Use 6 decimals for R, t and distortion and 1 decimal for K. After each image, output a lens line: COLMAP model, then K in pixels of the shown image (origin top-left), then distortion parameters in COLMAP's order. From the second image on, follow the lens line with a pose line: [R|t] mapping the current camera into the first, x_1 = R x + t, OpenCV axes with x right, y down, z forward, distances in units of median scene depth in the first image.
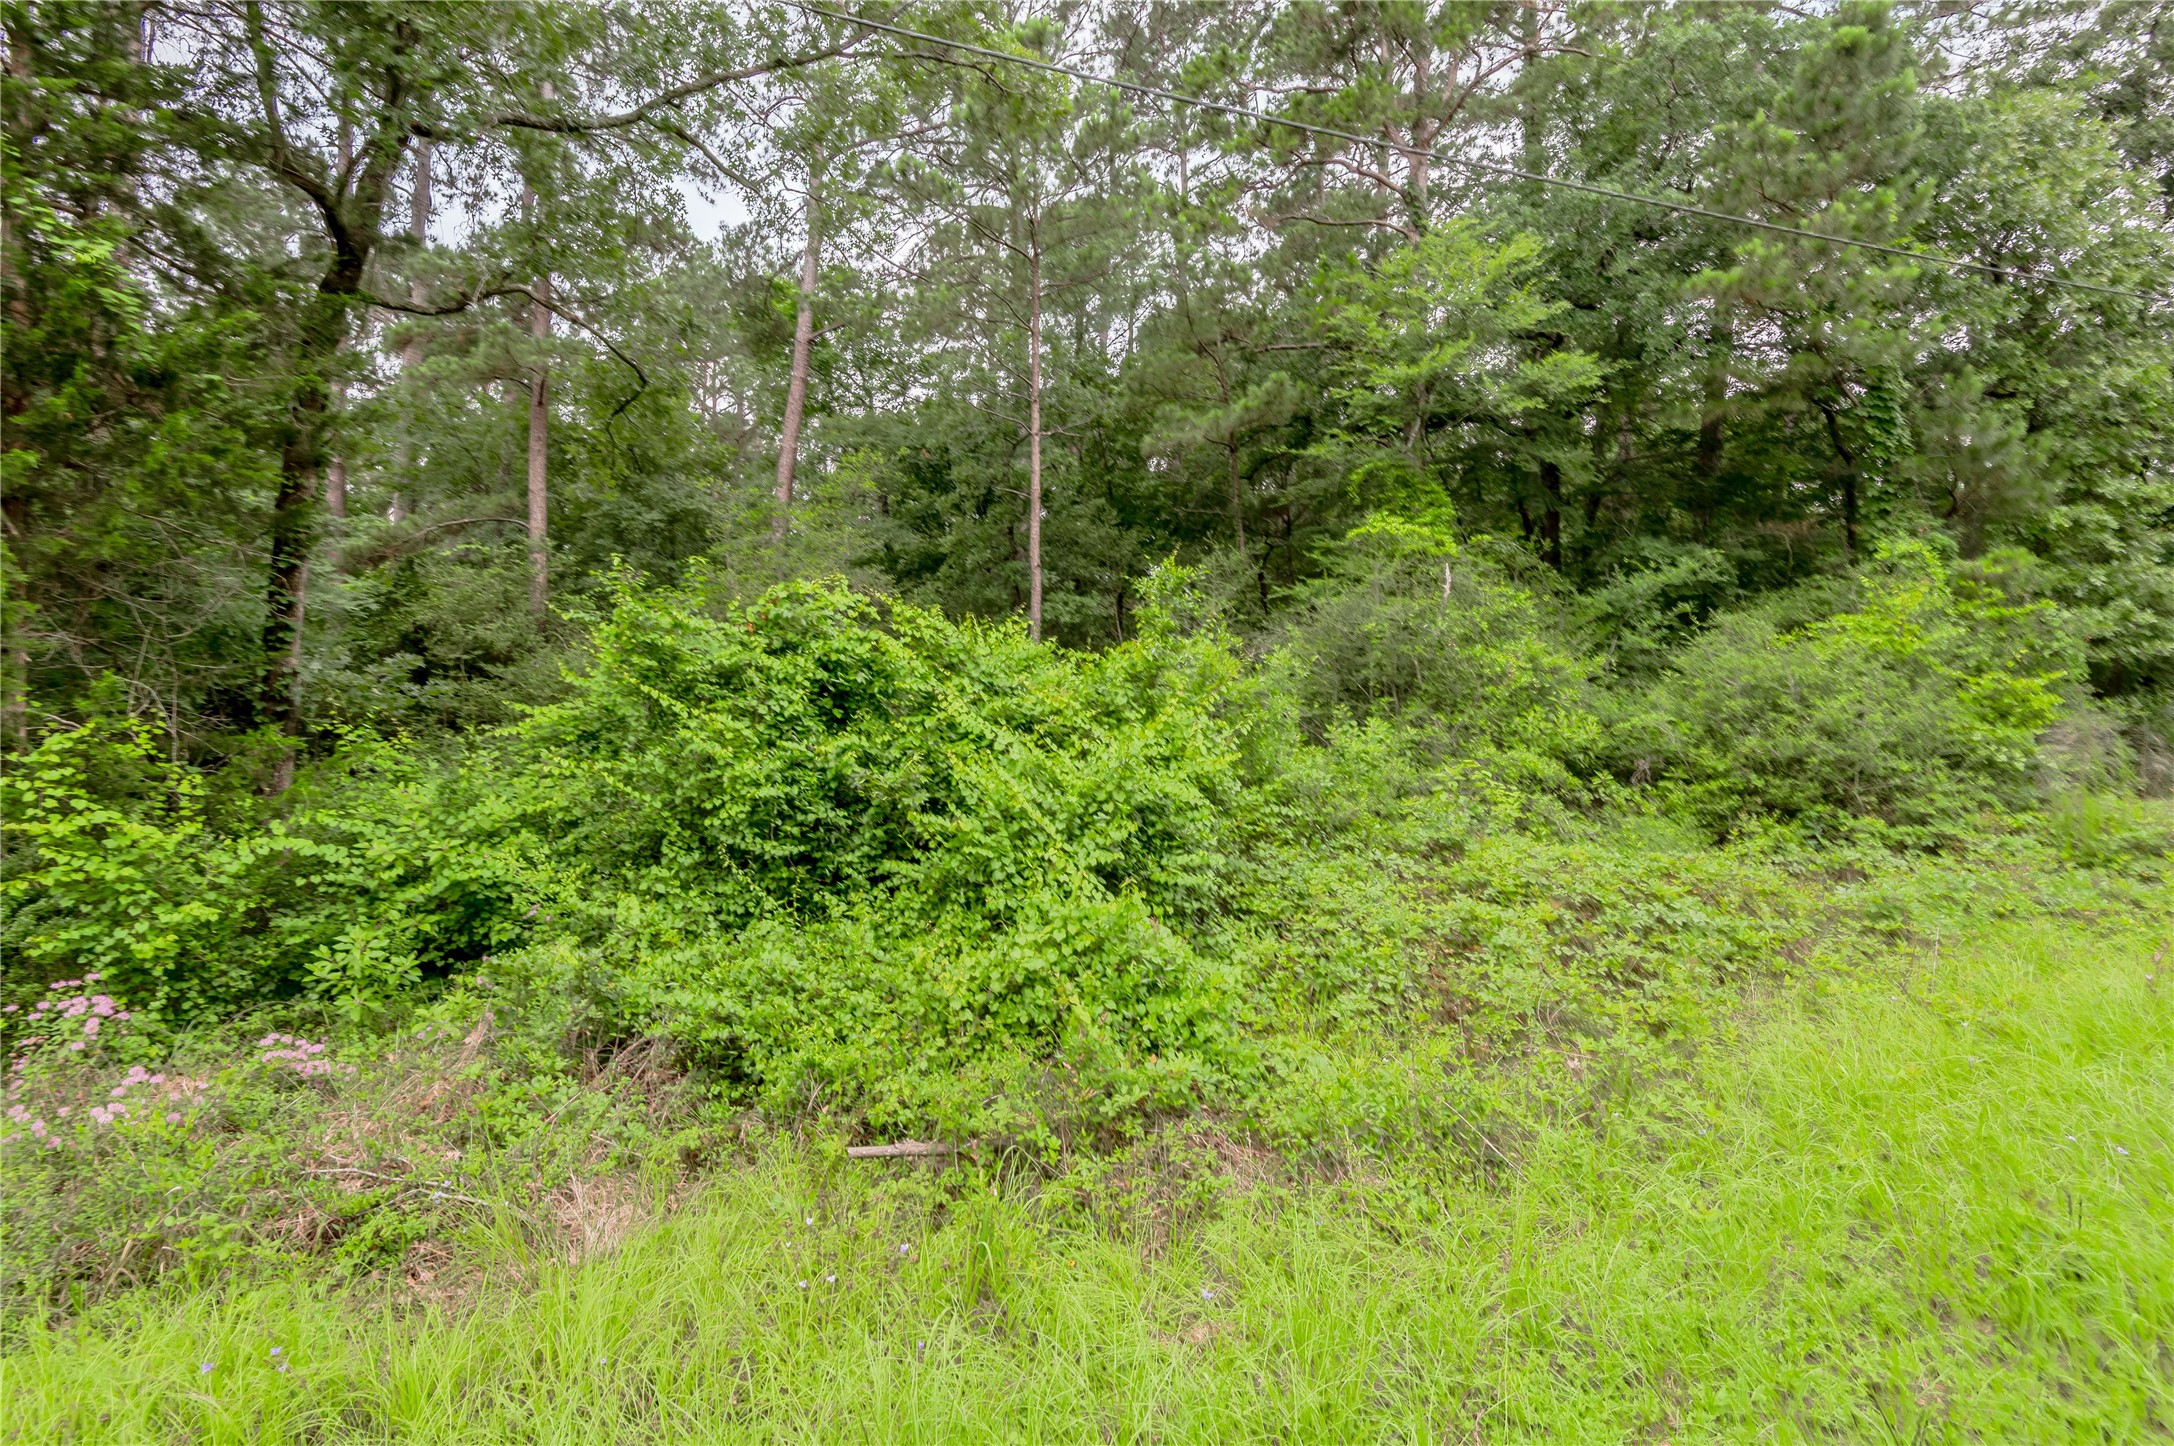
lens RADIAL K [[1015.2, 0, 1045.5], [0, 1015.2, 687.3], [0, 0, 1]] dist [0.043573, -0.028845]
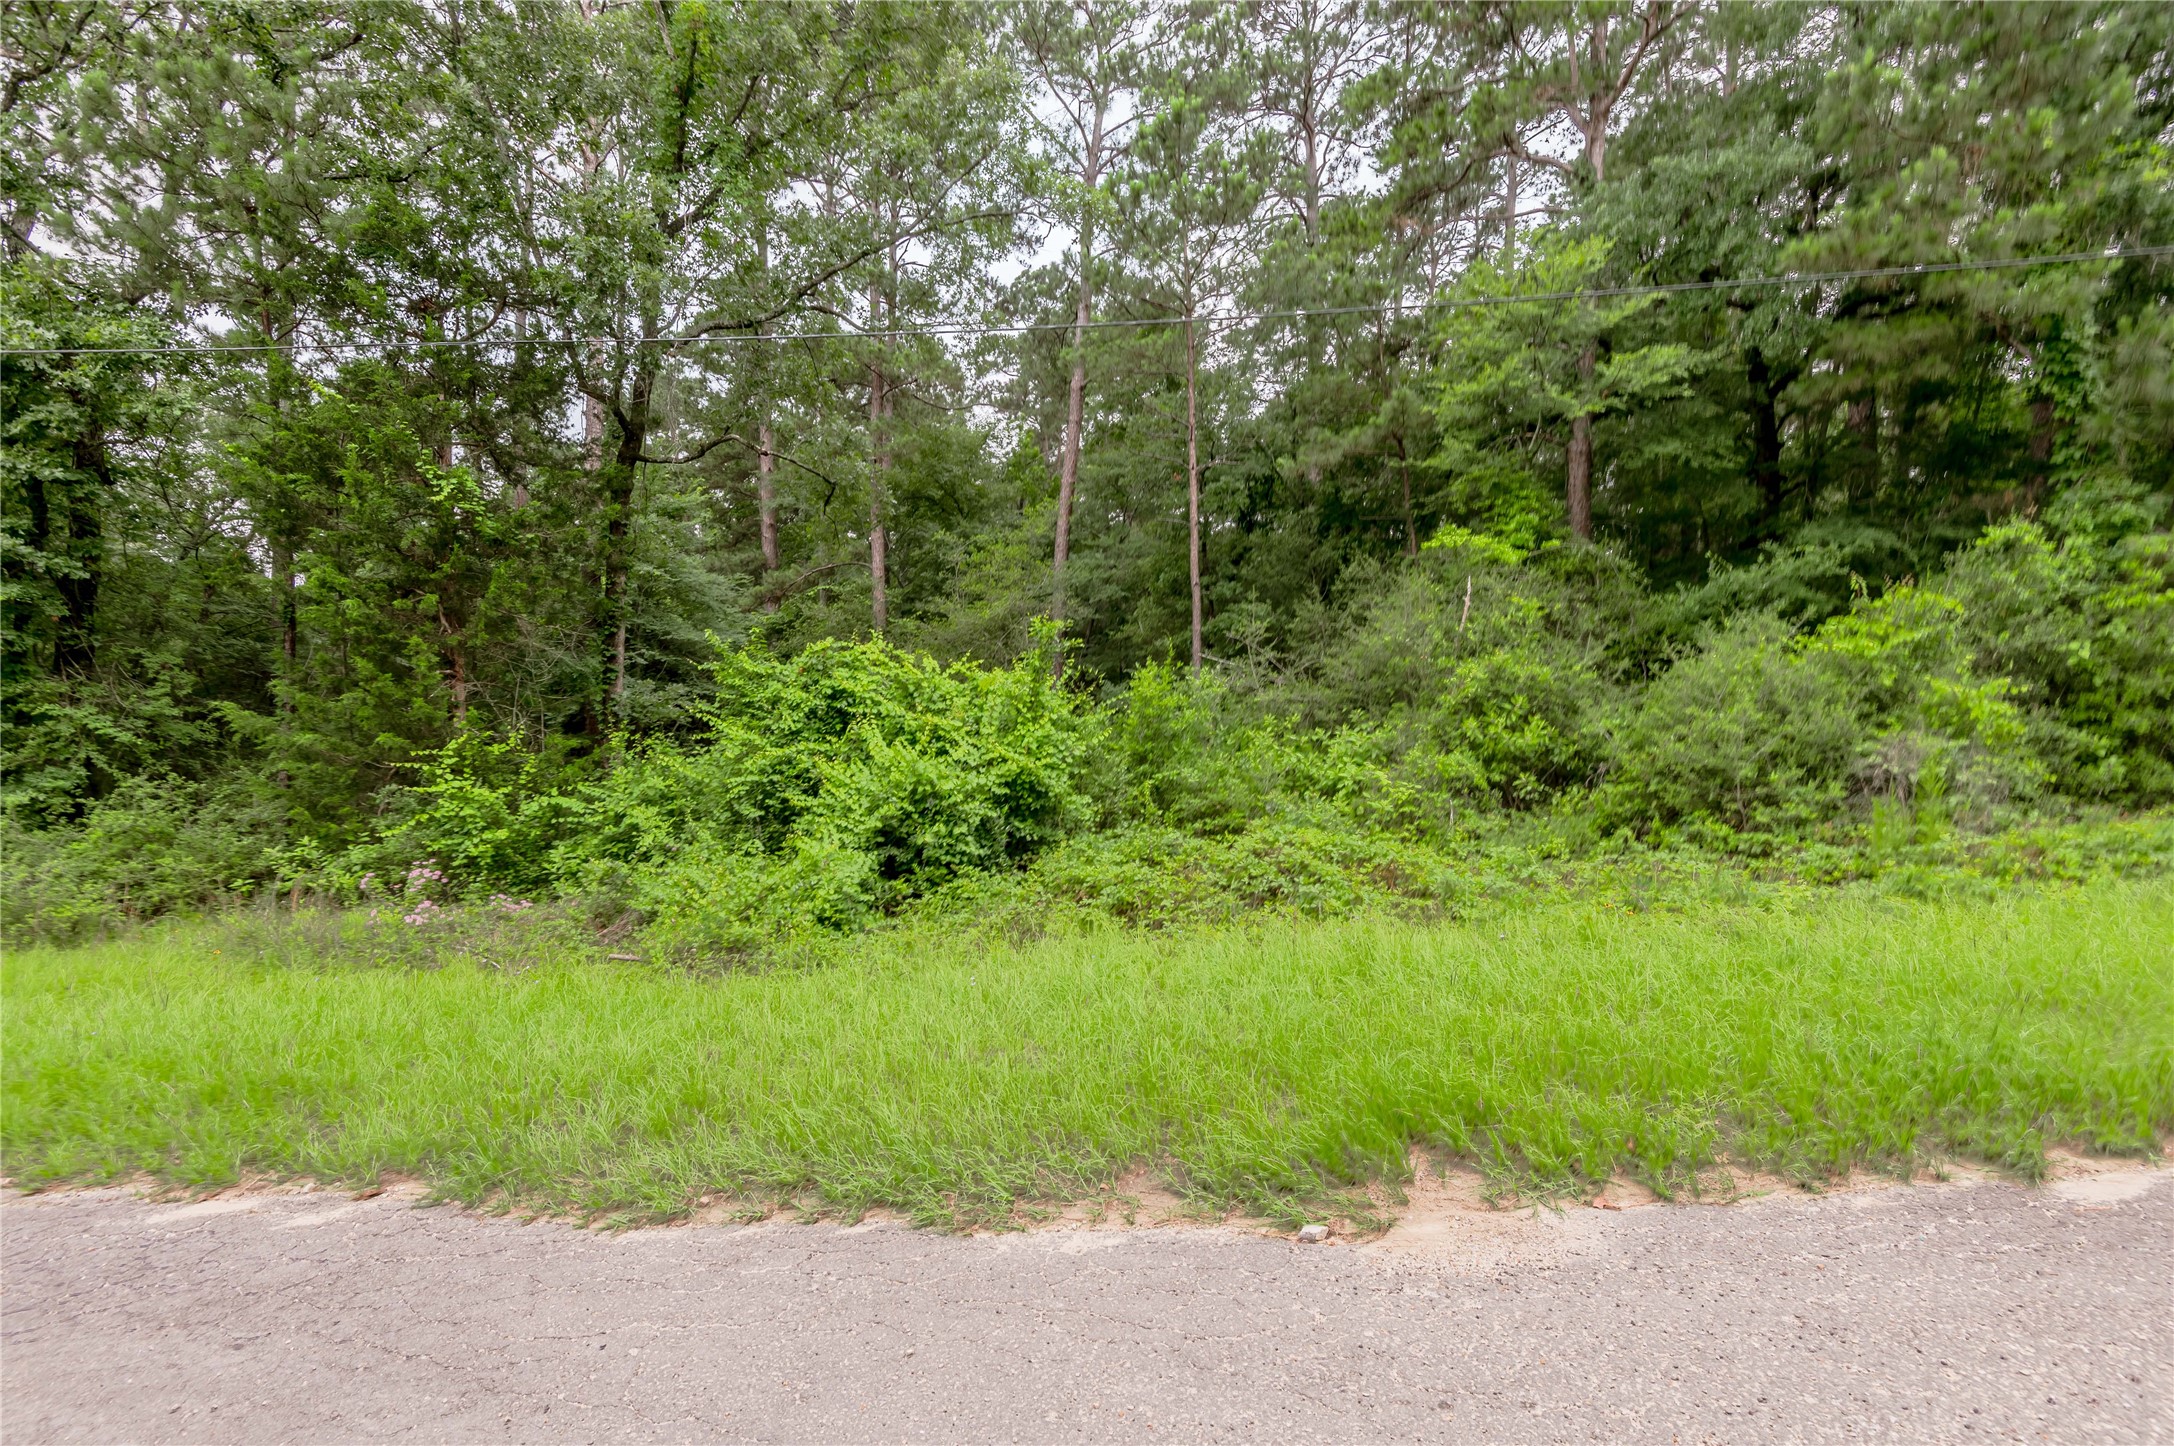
lens RADIAL K [[999.3, 0, 1089.1], [0, 999.3, 740.9], [0, 0, 1]] dist [0.036303, -0.024843]
pose [[0.919980, 0.008272, -0.391877, 0.562418], [0.019728, 0.997533, 0.067371, -0.036707], [0.391468, -0.069711, 0.917547, -0.174064]]
